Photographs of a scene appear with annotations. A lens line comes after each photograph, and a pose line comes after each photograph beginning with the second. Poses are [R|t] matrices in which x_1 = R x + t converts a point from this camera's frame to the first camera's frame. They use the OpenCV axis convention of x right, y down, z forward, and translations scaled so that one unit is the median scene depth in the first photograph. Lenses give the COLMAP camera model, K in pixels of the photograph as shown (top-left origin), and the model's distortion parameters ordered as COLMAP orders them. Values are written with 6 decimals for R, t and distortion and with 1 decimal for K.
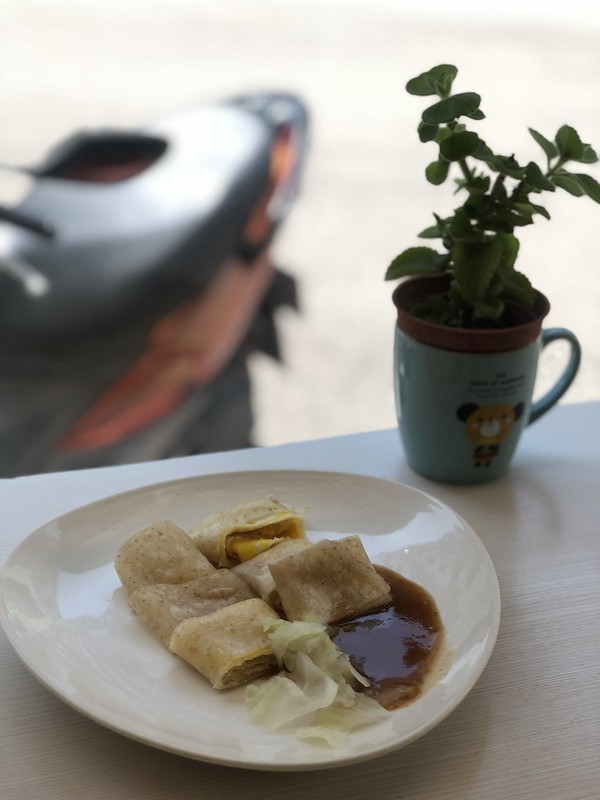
lens RADIAL K [[1080.7, 0, 300.0], [0, 1080.7, 400.0], [0, 0, 1]] dist [0.021890, 0.019812]
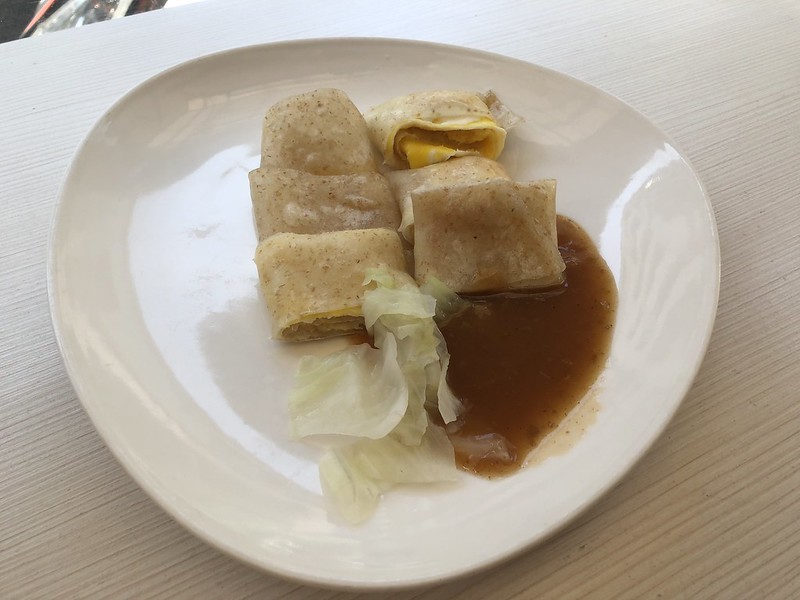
lens RADIAL K [[680.5, 0, 400.0], [0, 680.5, 300.0], [0, 0, 1]] dist [0.010111, 0.003184]
pose [[0.919372, 0.337759, -0.201680, 0.079425], [-0.214034, 0.859621, 0.463941, 0.000482], [0.330068, -0.383368, 0.862603, 0.539715]]
